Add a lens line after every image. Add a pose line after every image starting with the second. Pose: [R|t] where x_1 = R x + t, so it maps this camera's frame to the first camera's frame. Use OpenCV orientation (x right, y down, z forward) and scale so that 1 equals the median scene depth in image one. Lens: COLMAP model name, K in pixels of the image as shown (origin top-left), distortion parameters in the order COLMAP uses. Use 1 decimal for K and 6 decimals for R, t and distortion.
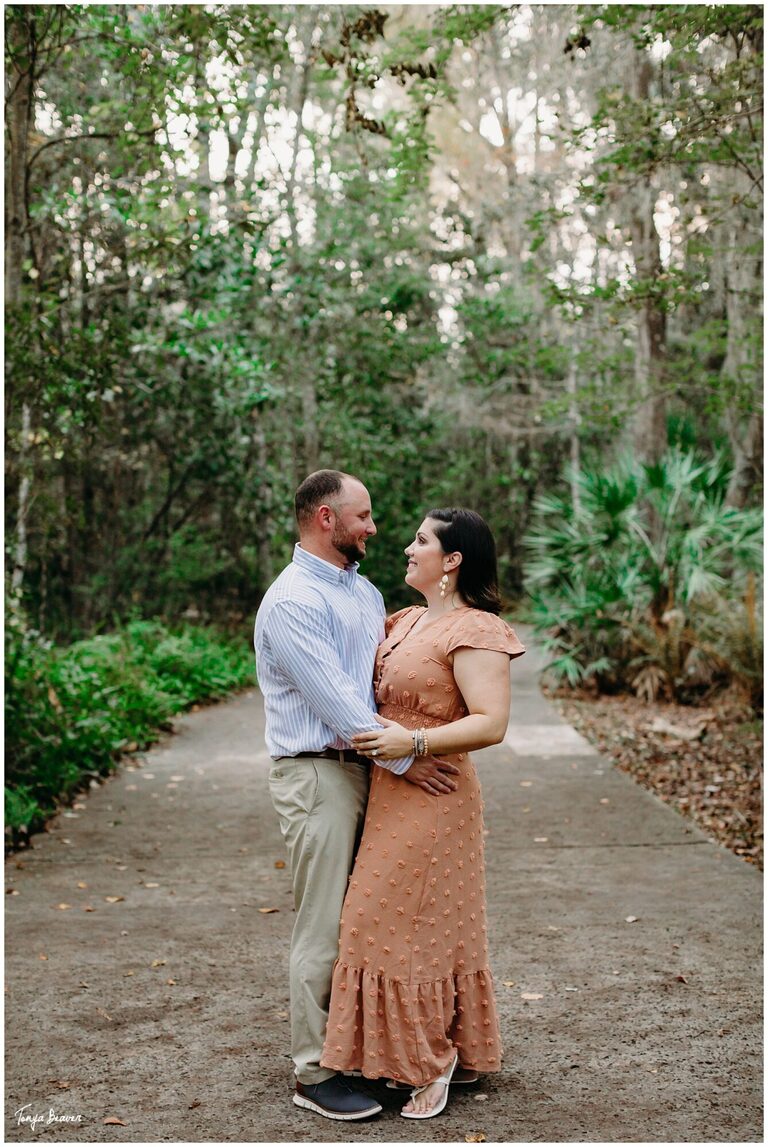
lens RADIAL K [[1636.2, 0, 384.0], [0, 1636.2, 573.5], [0, 0, 1]] dist [-0.147538, 0.120829]
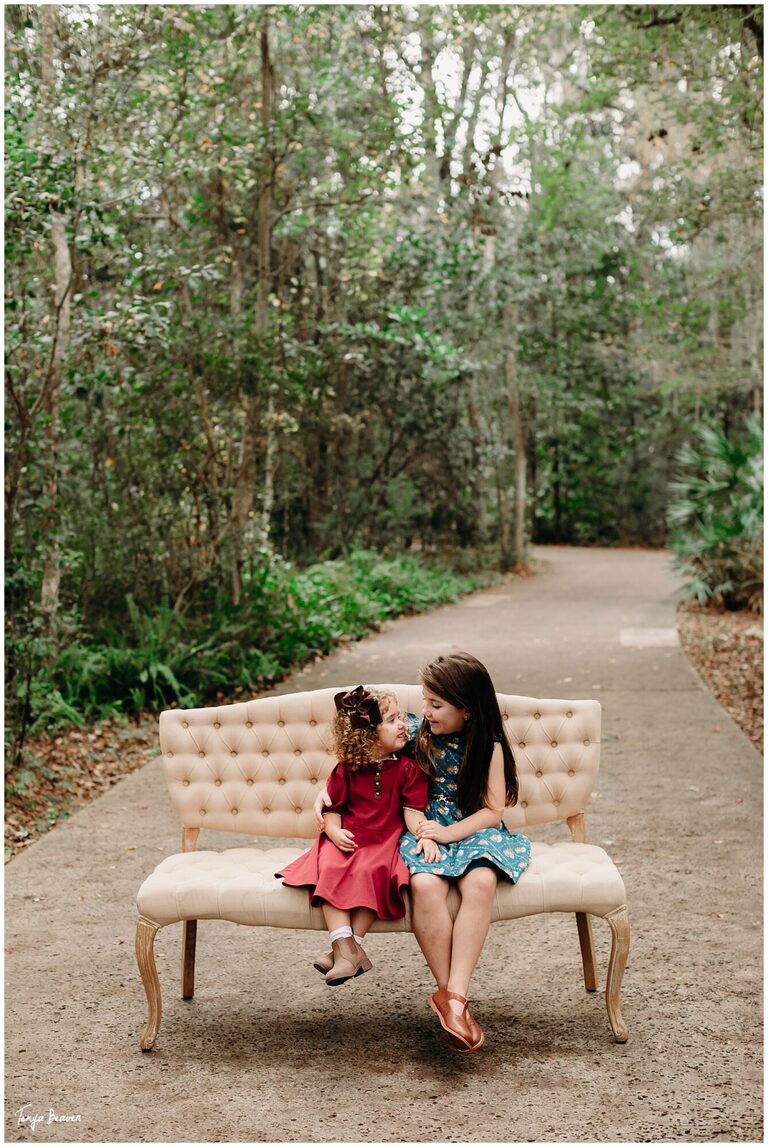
lens RADIAL K [[1631.0, 0, 387.2], [0, 1631.0, 574.8], [0, 0, 1]] dist [-0.163213, 0.269741]
pose [[0.989127, 0.005634, -0.146955, 0.061210], [0.000262, 0.999197, 0.040072, -0.003036], [0.147063, -0.039674, 0.988331, -0.272853]]
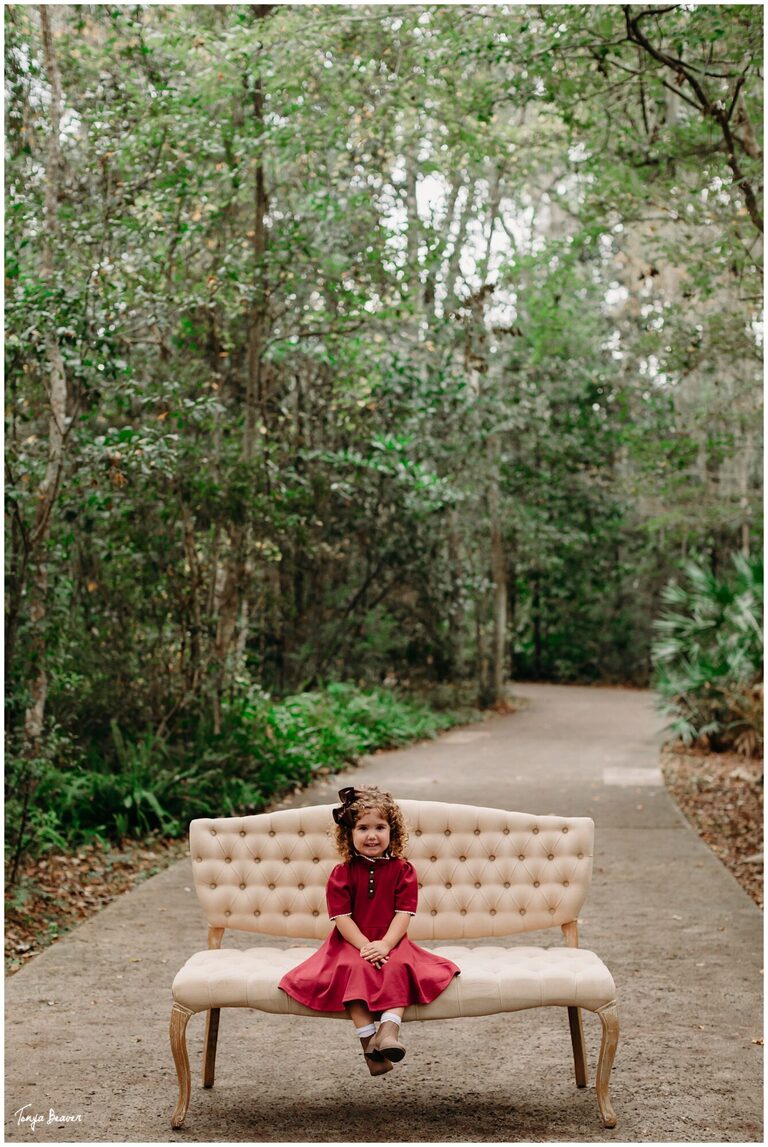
lens RADIAL K [[1733.7, 0, 384.0], [0, 1733.7, 573.5], [0, 0, 1]] dist [-0.163617, 0.252185]
pose [[0.991279, 0.017497, -0.130615, 0.058962], [-0.022861, 0.998951, -0.039683, -0.002480], [0.129784, 0.042323, 0.990639, -0.322738]]
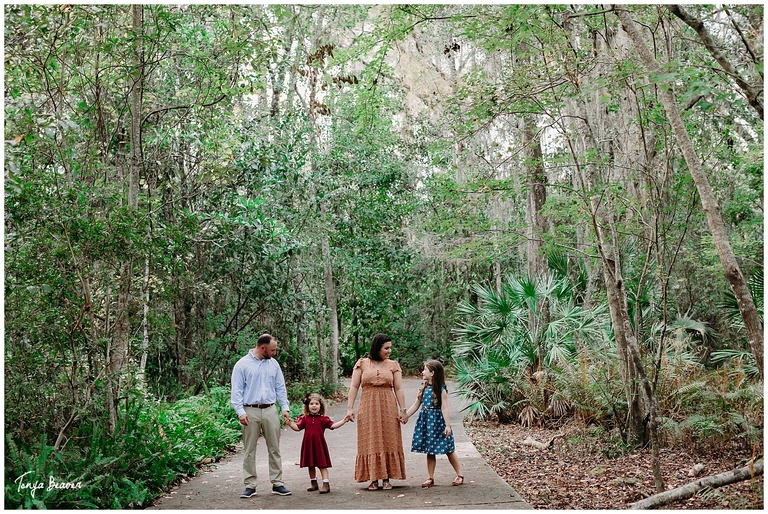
lens RADIAL K [[1084.4, 0, 384.0], [0, 1084.4, 257.0], [0, 0, 1]] dist [-0.132160, 0.129425]
pose [[0.999557, -0.028613, -0.008138, 0.031542], [0.027799, 0.995833, -0.086857, -0.001529], [0.010590, 0.086593, 0.996188, -0.097228]]
